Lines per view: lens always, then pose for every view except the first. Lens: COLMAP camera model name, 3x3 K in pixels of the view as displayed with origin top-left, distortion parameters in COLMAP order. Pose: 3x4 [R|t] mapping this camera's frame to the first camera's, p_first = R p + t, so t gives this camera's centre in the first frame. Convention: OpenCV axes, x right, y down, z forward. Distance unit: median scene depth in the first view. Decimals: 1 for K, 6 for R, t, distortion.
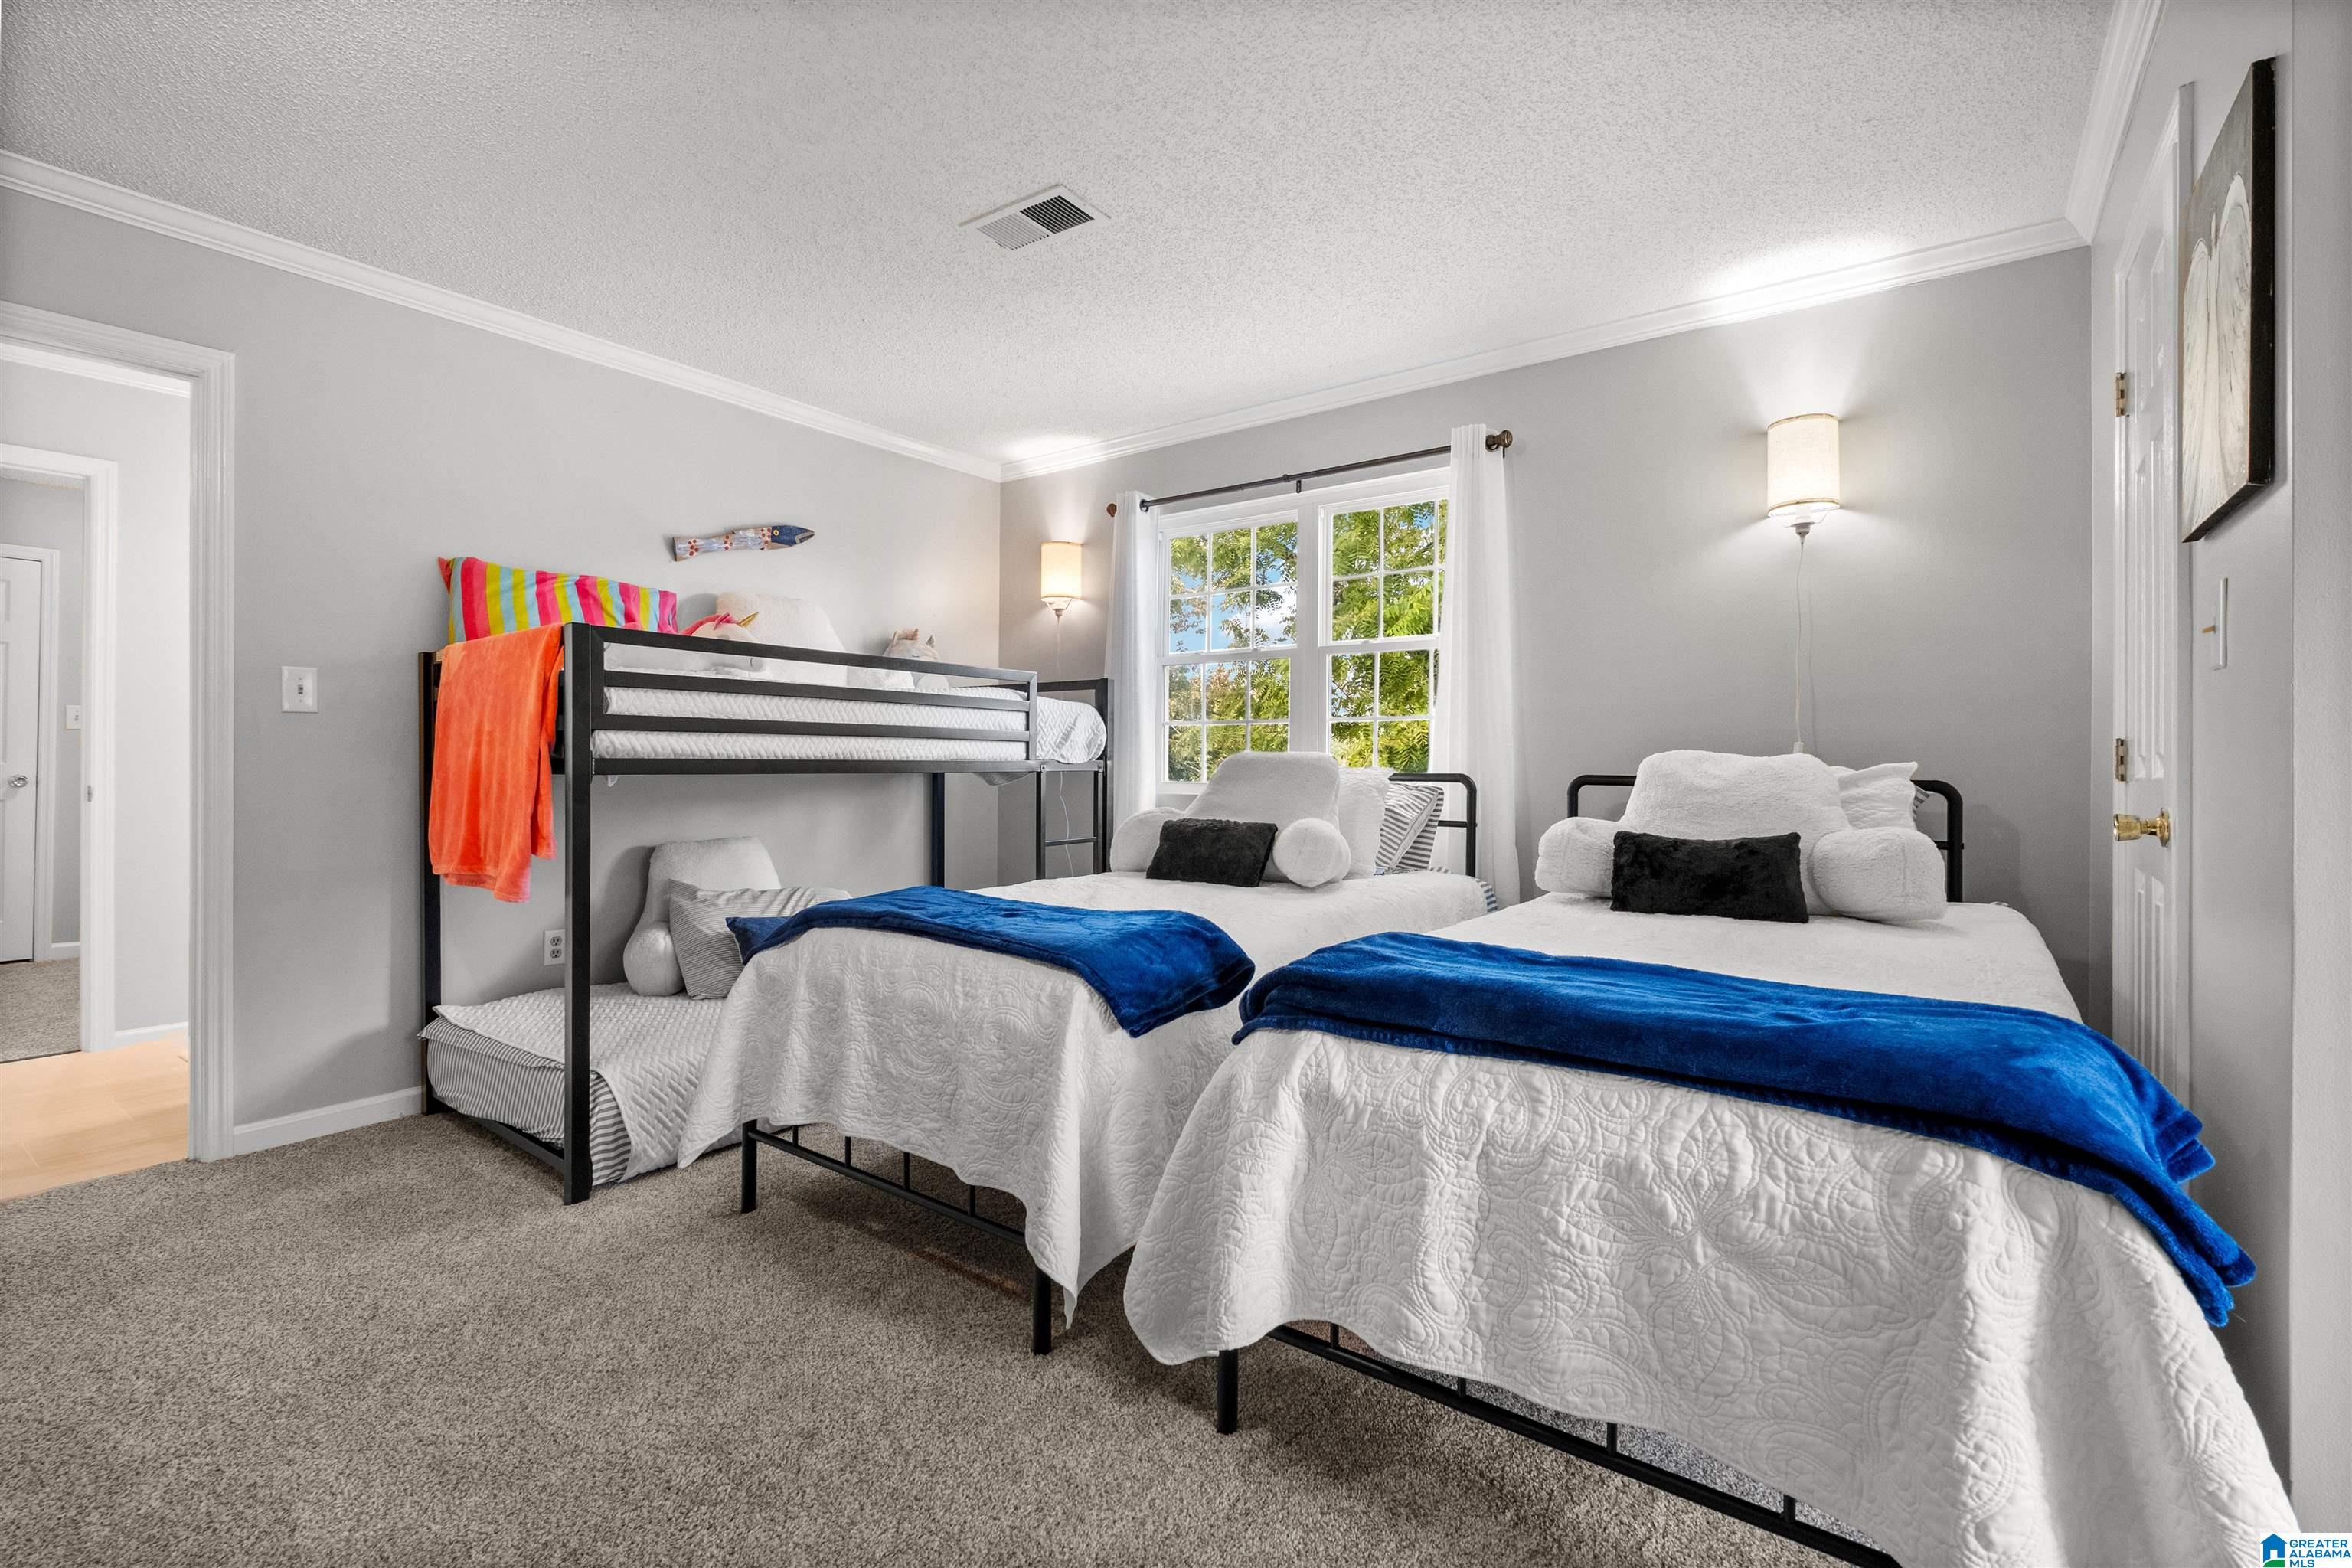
lens RADIAL K [[1043.8, 0, 1173.3], [0, 1043.8, 766.9], [0, 0, 1]] dist [0.004536, -0.002155]
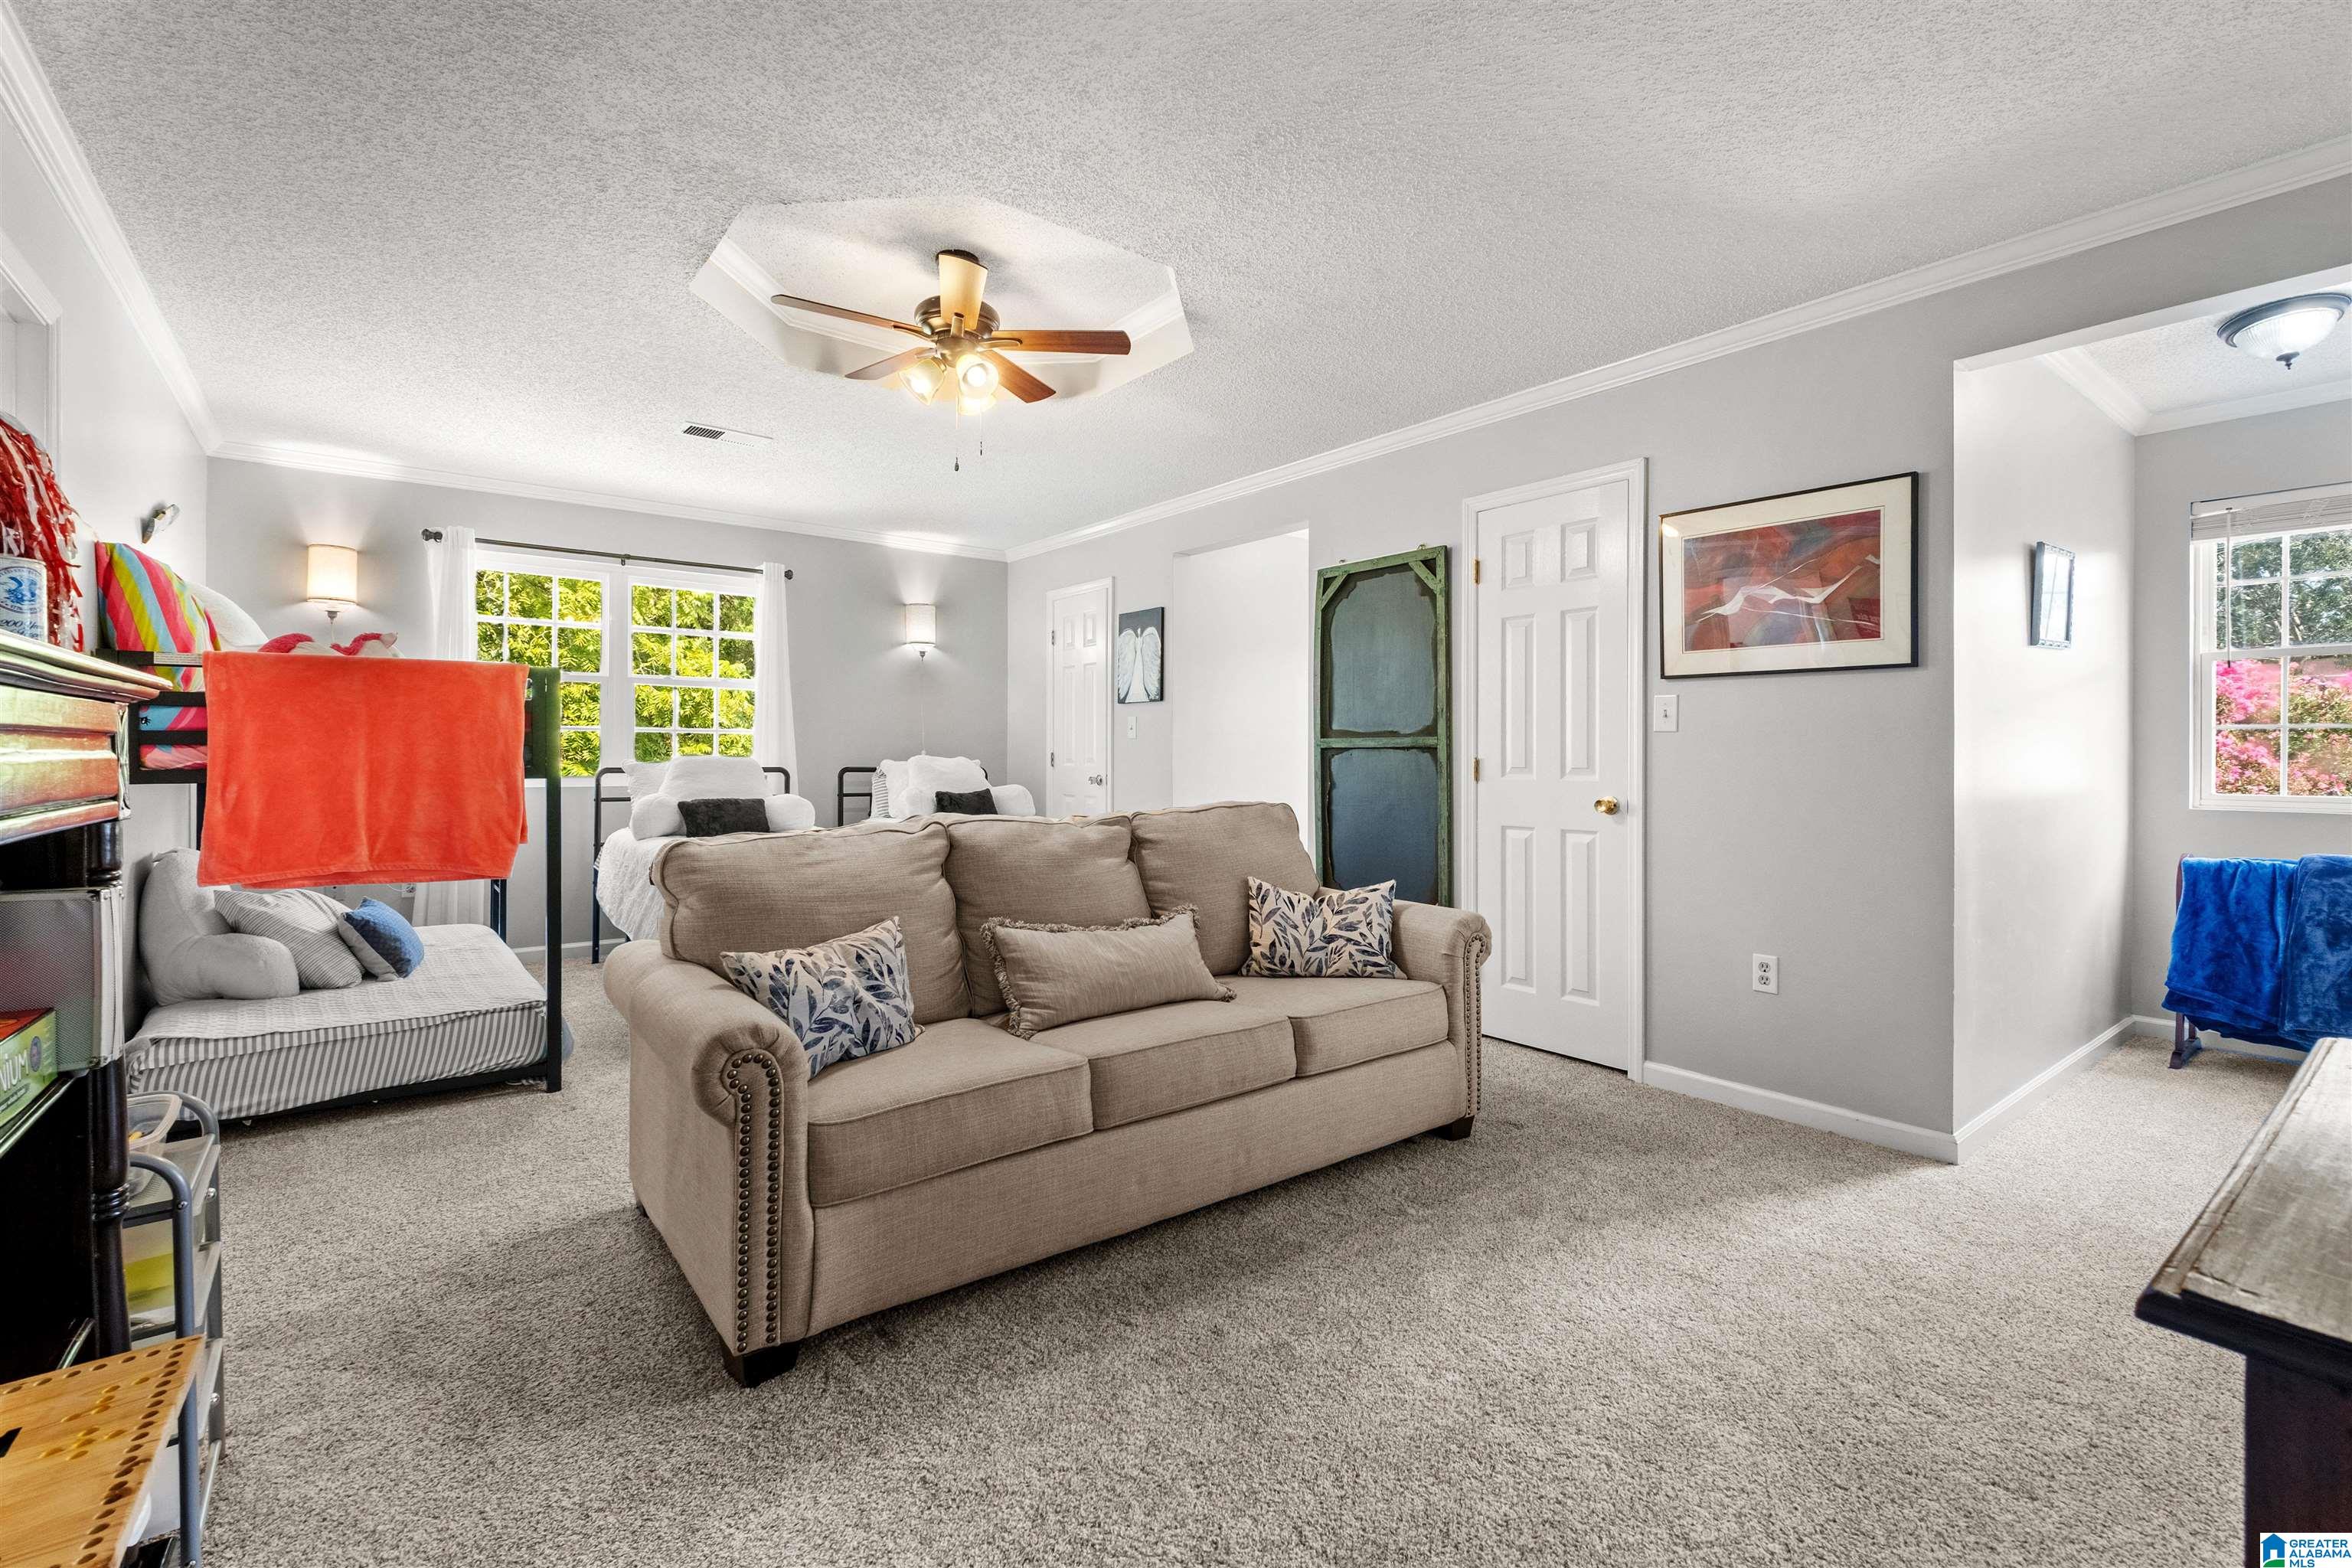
lens RADIAL K [[1043.8, 0, 1178.9], [0, 1043.8, 769.4], [0, 0, 1]] dist [0.004536, -0.002155]
pose [[0.269994, -0.016746, 0.962716, -1.337547], [0.004151, 0.999860, 0.016228, -0.016935], [-0.962853, -0.000385, 0.270026, -0.111577]]
